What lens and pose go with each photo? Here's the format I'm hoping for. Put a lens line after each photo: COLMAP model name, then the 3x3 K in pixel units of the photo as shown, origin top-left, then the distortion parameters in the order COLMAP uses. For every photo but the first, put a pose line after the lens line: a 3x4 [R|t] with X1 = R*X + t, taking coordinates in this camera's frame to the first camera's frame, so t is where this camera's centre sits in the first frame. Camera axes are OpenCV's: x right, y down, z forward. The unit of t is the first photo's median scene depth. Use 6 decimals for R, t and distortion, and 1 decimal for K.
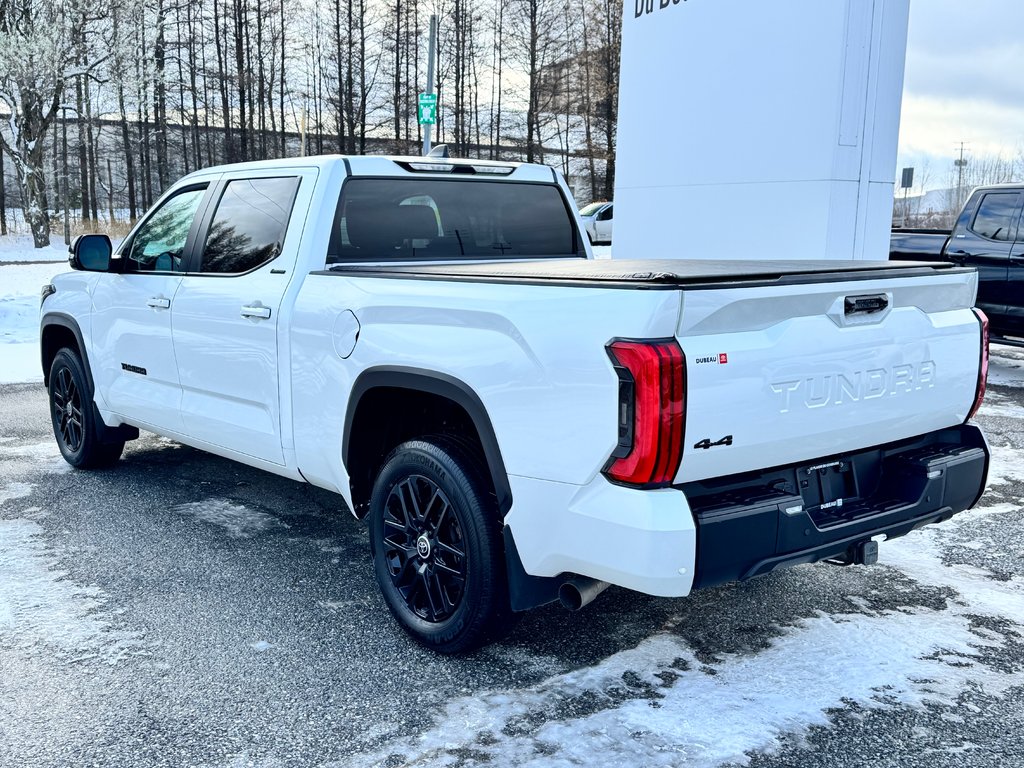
lens RADIAL K [[1087.6, 0, 509.4], [0, 1087.6, 380.5], [0, 0, 1]] dist [0.210597, -0.457851]
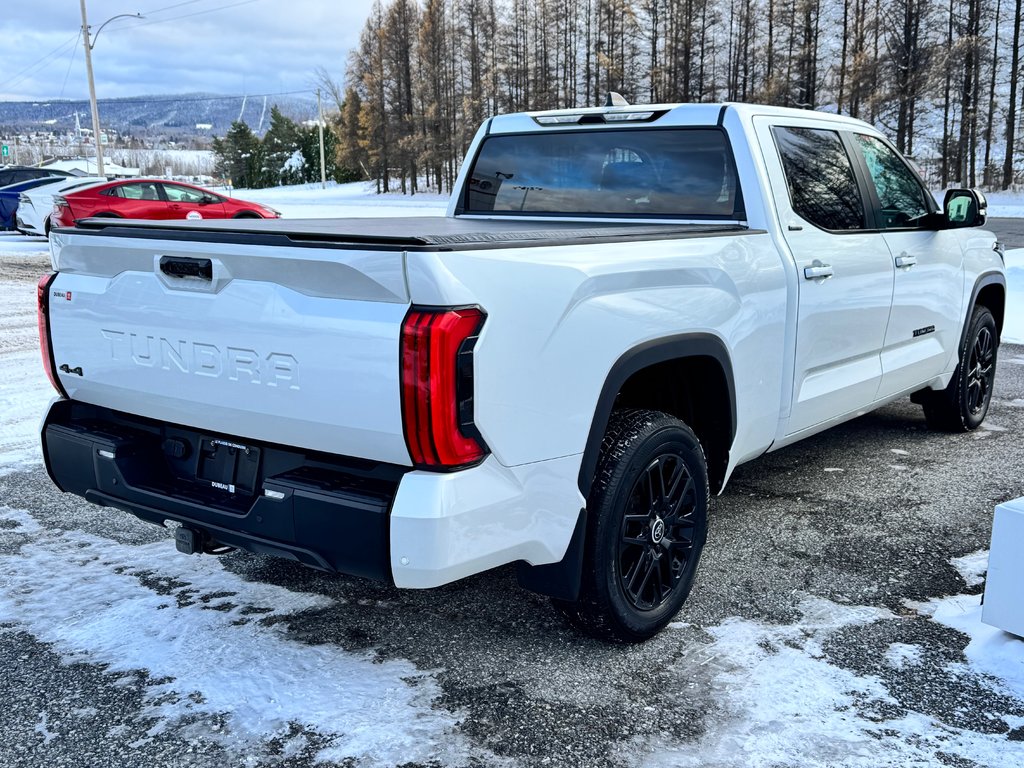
lens RADIAL K [[1087.6, 0, 509.4], [0, 1087.6, 380.5], [0, 0, 1]] dist [0.210597, -0.457851]
pose [[0.242469, 0.174930, -0.954258, 1.101908], [-0.137519, 0.979875, 0.144683, -0.126989], [0.960363, 0.096148, 0.261646, 0.895440]]
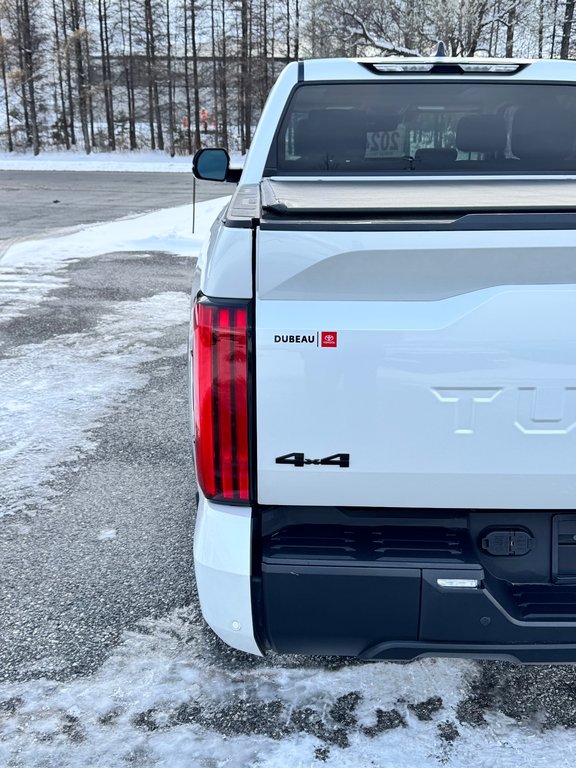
lens RADIAL K [[818.3, 0, 289.8], [0, 818.3, 388.3], [0, 0, 1]] dist [0.201253, -0.438740]
pose [[0.800052, 0.173104, -0.574415, 0.362339], [-0.088753, 0.981084, 0.172040, -0.057706], [0.593330, -0.086660, 0.800281, 0.463243]]
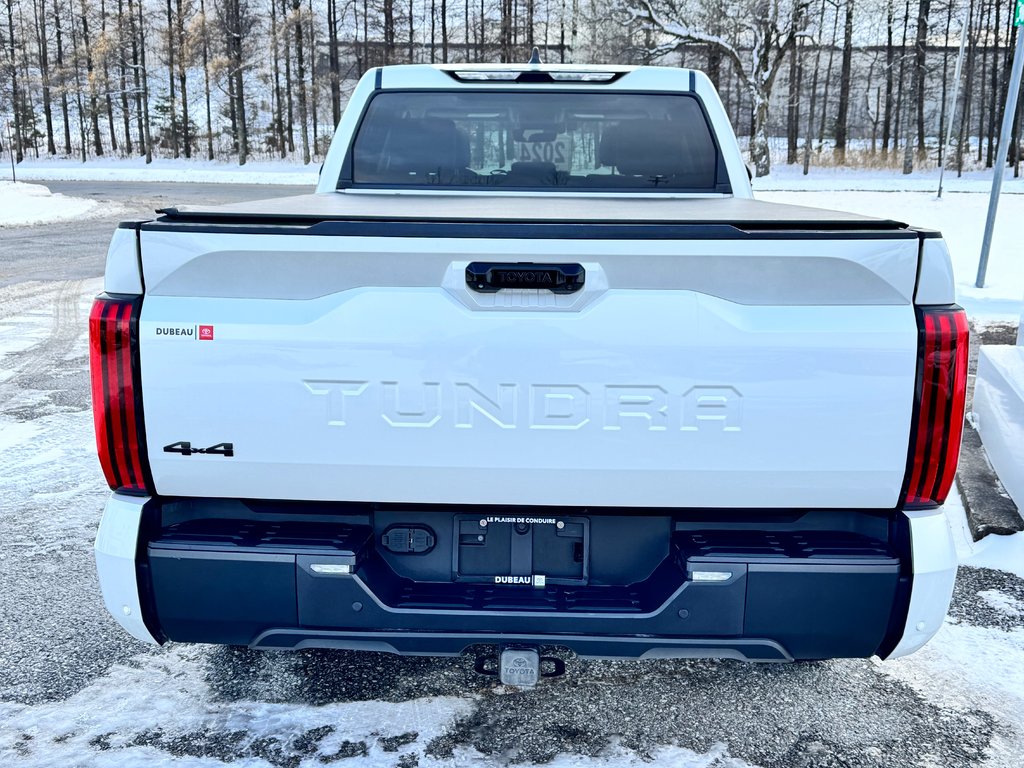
lens RADIAL K [[1091.1, 0, 510.5], [0, 1091.1, 385.2], [0, 0, 1]] dist [0.201253, -0.438740]
pose [[0.759583, 0.144212, -0.634222, 0.623861], [-0.103118, 0.989478, 0.101492, -0.061757], [0.642185, -0.011692, 0.766461, 0.455999]]
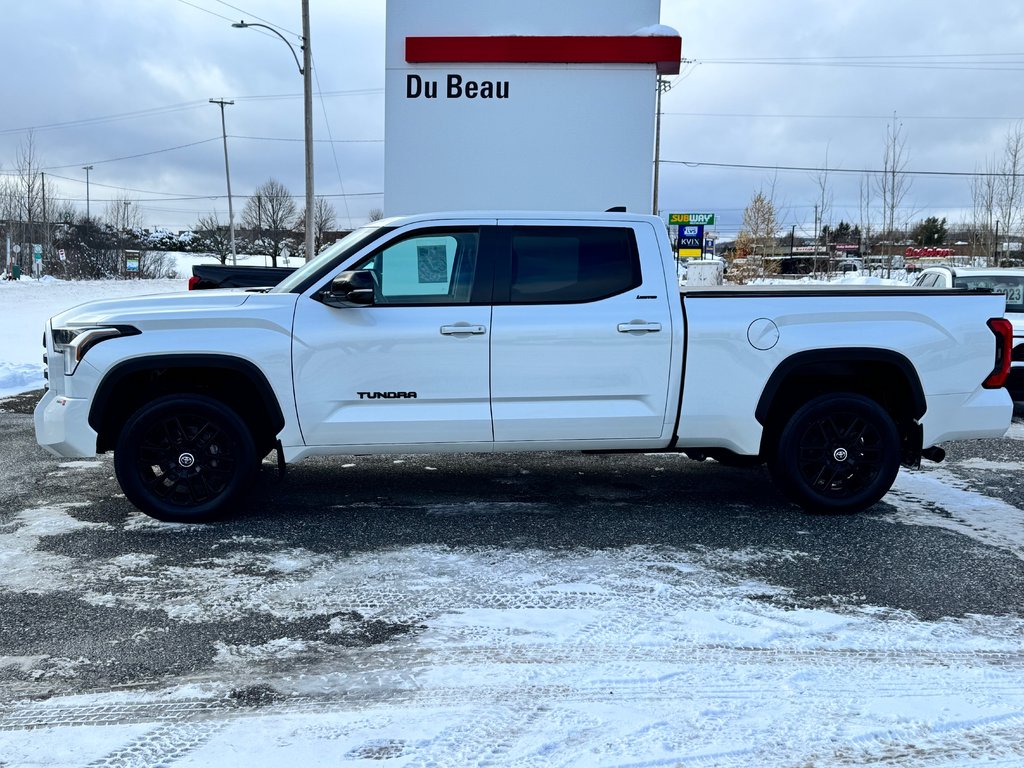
lens RADIAL K [[1091.1, 0, 510.5], [0, 1091.1, 385.2], [0, 0, 1]] dist [0.201253, -0.438740]
pose [[0.527012, -0.082764, 0.845818, -1.735451], [0.106077, 0.993870, 0.031157, -0.059734], [-0.843212, 0.073301, 0.532560, 0.499243]]
